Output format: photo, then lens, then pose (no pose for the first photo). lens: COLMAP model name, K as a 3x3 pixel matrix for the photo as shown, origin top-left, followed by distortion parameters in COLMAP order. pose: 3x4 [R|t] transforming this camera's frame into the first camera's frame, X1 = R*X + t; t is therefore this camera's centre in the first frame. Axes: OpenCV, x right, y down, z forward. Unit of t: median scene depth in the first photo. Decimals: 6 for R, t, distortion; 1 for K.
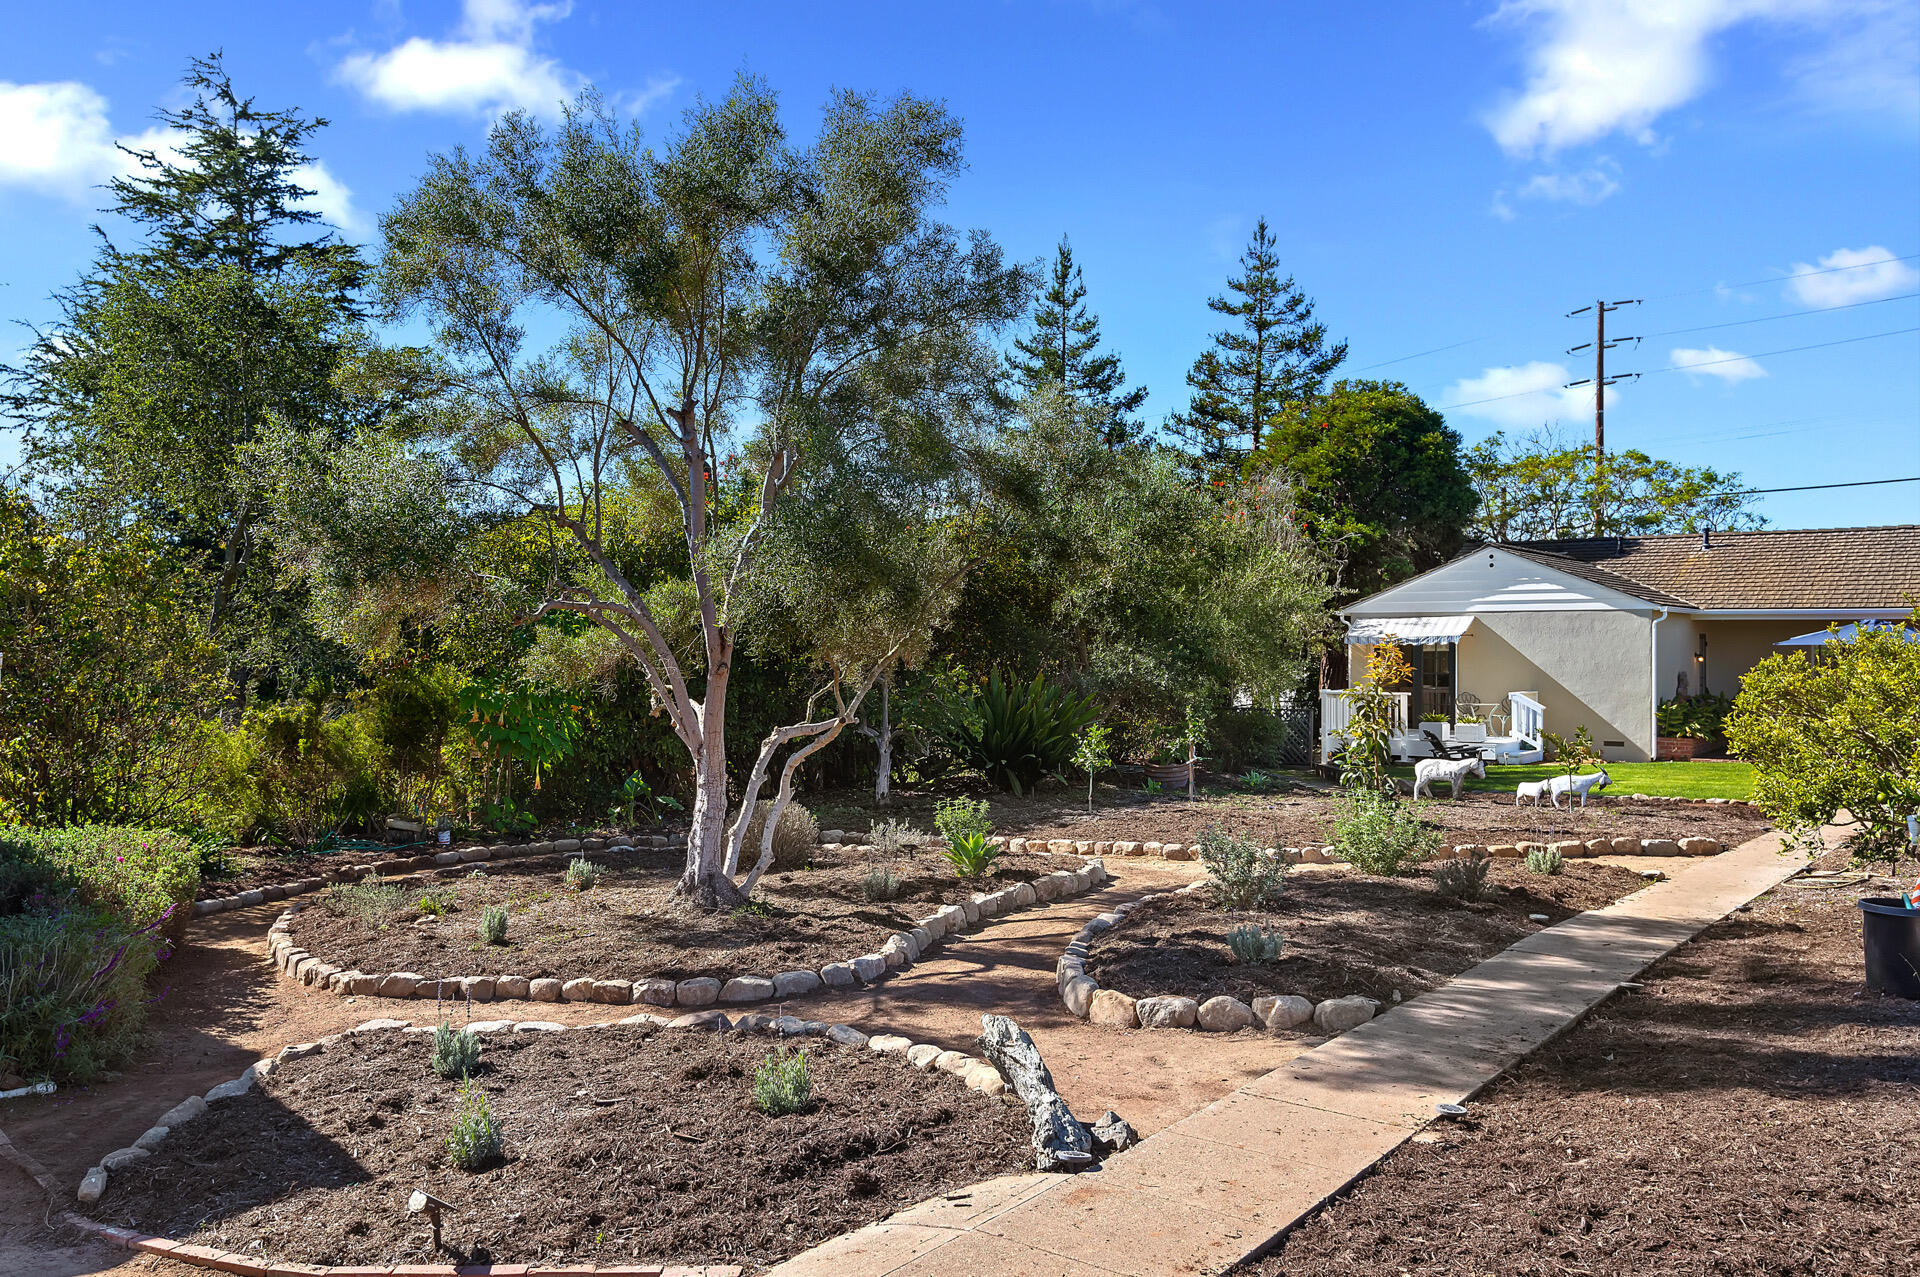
lens RADIAL K [[1464.6, 0, 912.2], [0, 1464.6, 640.2], [0, 0, 1]] dist [0.008245, -0.001693]
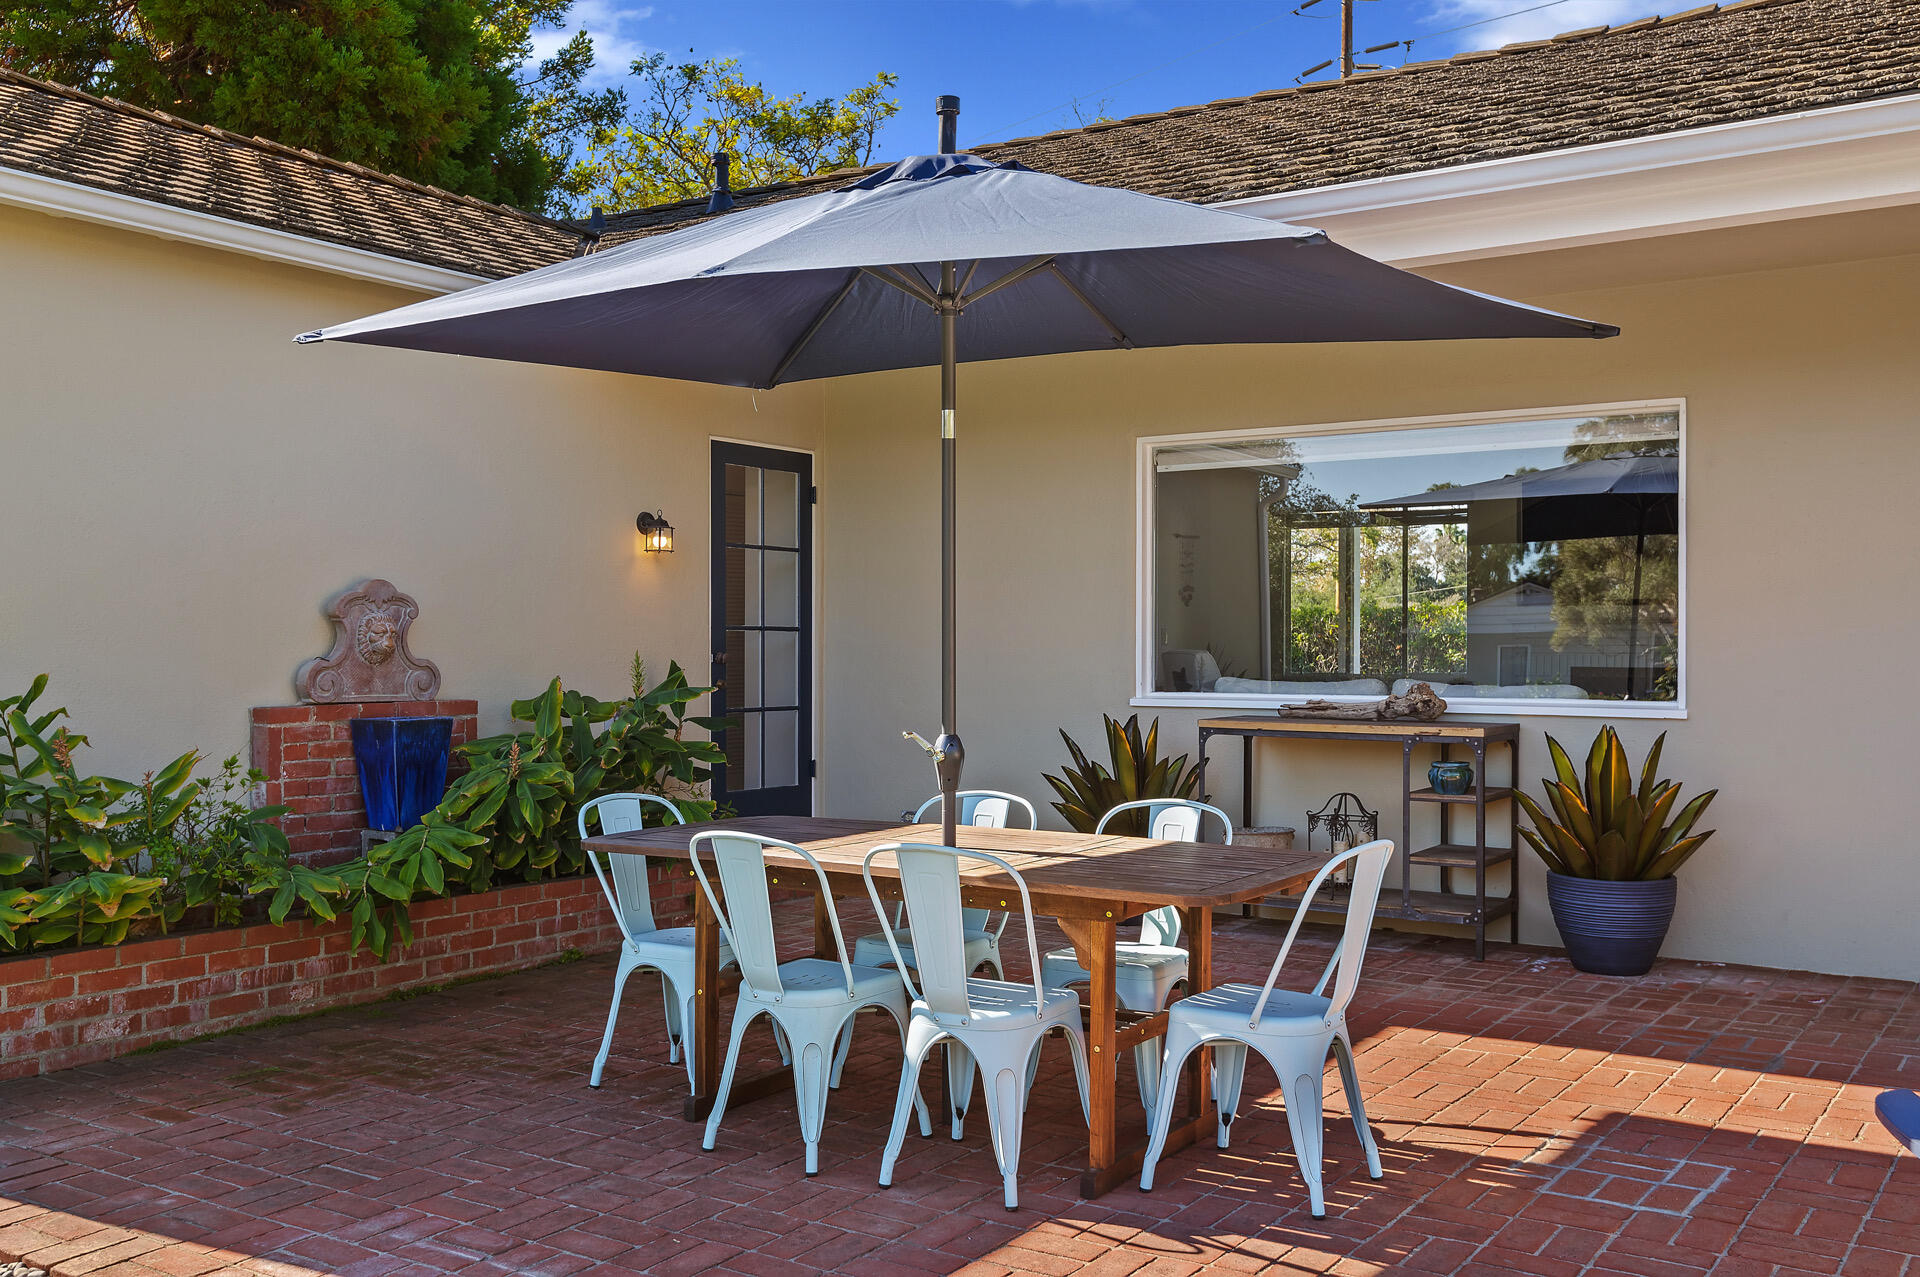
lens RADIAL K [[1783.8, 0, 960.0], [0, 1783.8, 638.5], [0, 0, 1]] dist [0.014932, 0.006411]
pose [[0.996521, 0.002302, 0.083310, 0.547358], [-0.002232, 0.999997, -0.000934, 0.027678], [-0.083312, 0.000745, 0.996523, 0.705428]]
